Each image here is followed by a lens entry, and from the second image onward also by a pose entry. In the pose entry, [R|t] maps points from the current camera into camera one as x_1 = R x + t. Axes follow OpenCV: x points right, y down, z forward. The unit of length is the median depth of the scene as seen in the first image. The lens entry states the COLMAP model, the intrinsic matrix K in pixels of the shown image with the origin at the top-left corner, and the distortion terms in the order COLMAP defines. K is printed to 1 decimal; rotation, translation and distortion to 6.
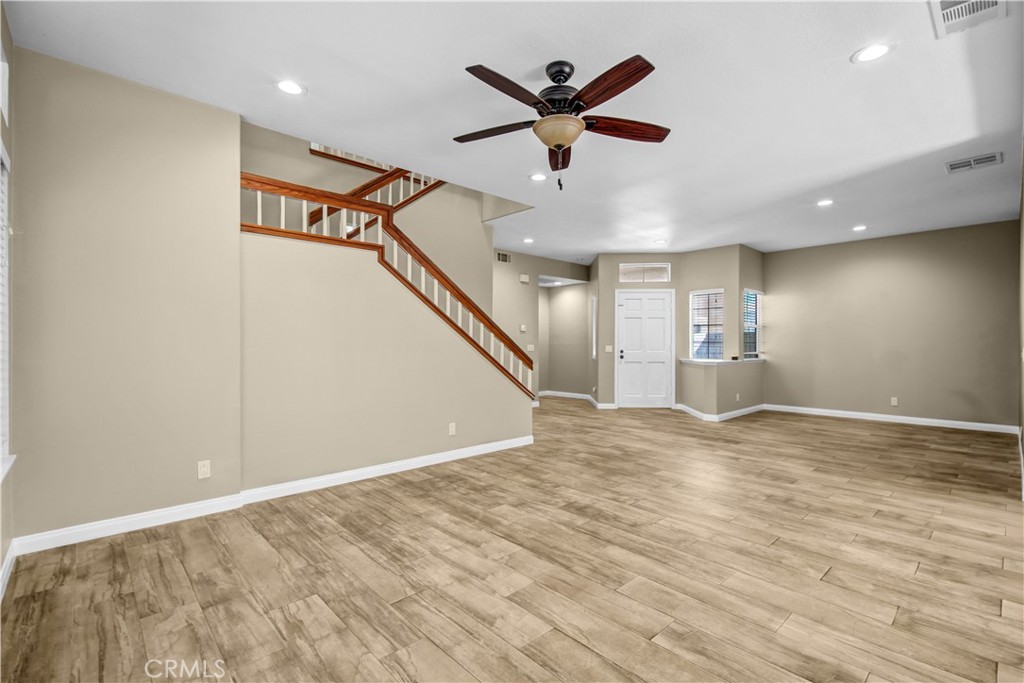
lens RADIAL K [[461.4, 0, 512.6], [0, 461.4, 351.0], [0, 0, 1]] dist [0.009539, -0.006498]
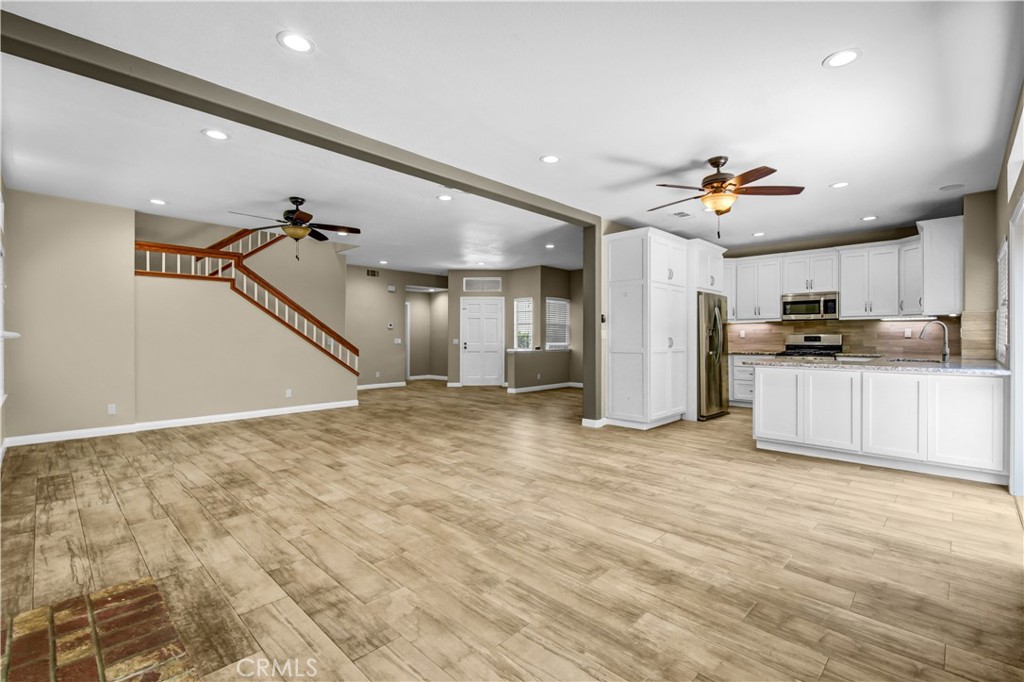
lens RADIAL K [[461.4, 0, 511.1], [0, 461.4, 342.6], [0, 0, 1]] dist [0.009539, -0.006498]
pose [[0.998912, -0.001901, 0.046590, 0.726934], [0.001997, 0.999996, -0.002019, 0.002137], [-0.046586, 0.002110, 0.998912, -0.791112]]
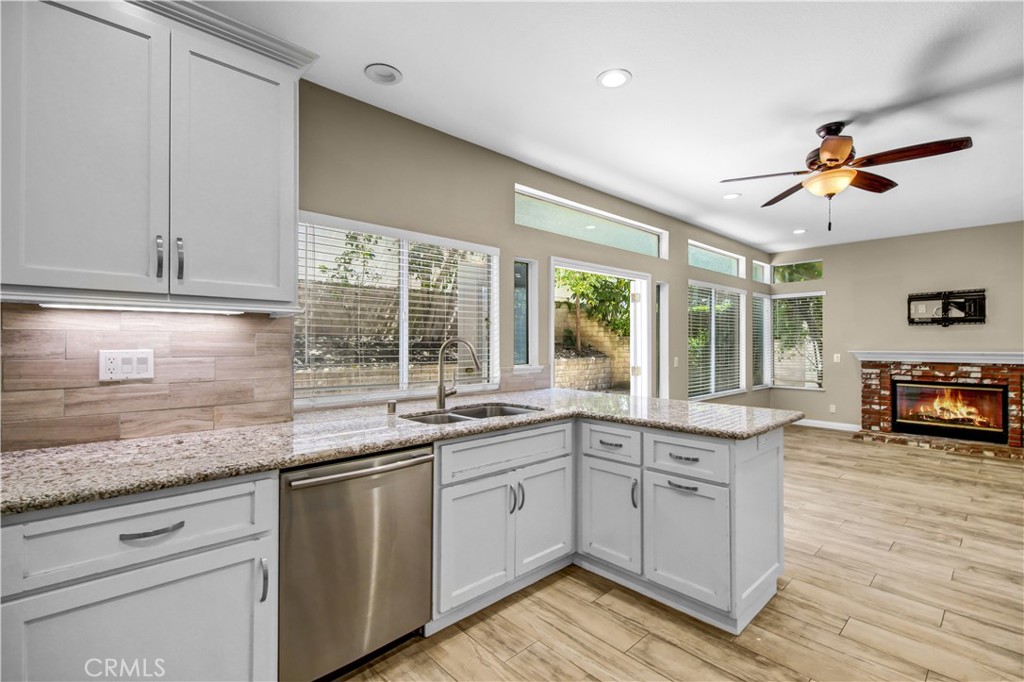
lens RADIAL K [[461.4, 0, 518.7], [0, 461.4, 336.3], [0, 0, 1]] dist [0.009539, -0.006498]
pose [[-0.999938, -0.000339, -0.011131, 1.943193], [-0.000339, 1.000000, -0.000016, -0.063861], [0.011131, -0.000012, -0.999938, 1.286322]]
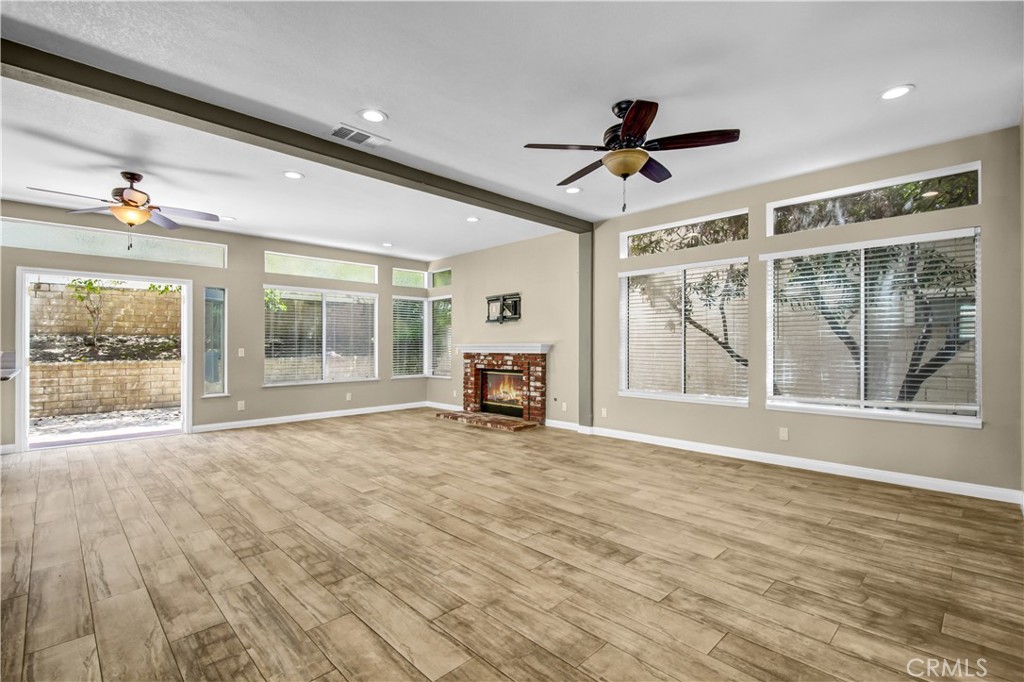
lens RADIAL K [[461.4, 0, 512.4], [0, 461.4, 350.4], [0, 0, 1]] dist [0.009539, -0.006498]
pose [[-0.999364, 0.002677, -0.035555, 0.331136], [0.001807, 0.999699, 0.024482, -0.030444], [0.035610, 0.024403, -0.999068, 1.681329]]
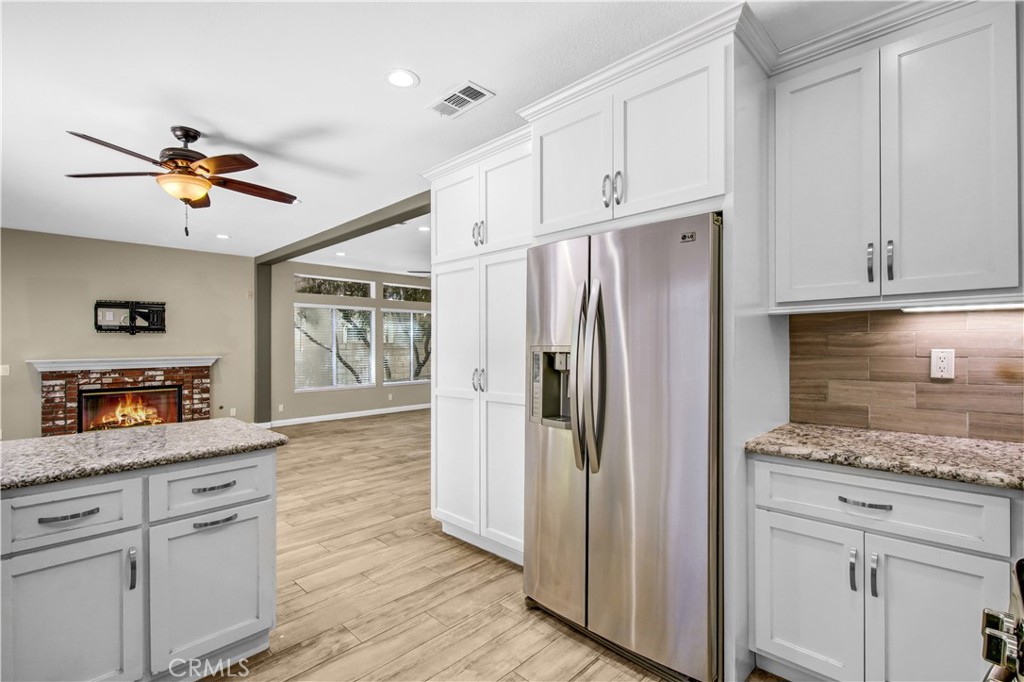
lens RADIAL K [[461.4, 0, 516.3], [0, 461.4, 344.9], [0, 0, 1]] dist [0.009539, -0.006498]
pose [[0.056608, -0.002034, -0.998394, 2.247091], [-0.003159, 0.999993, -0.002217, -0.060502], [0.998391, 0.003280, 0.056601, 0.979793]]
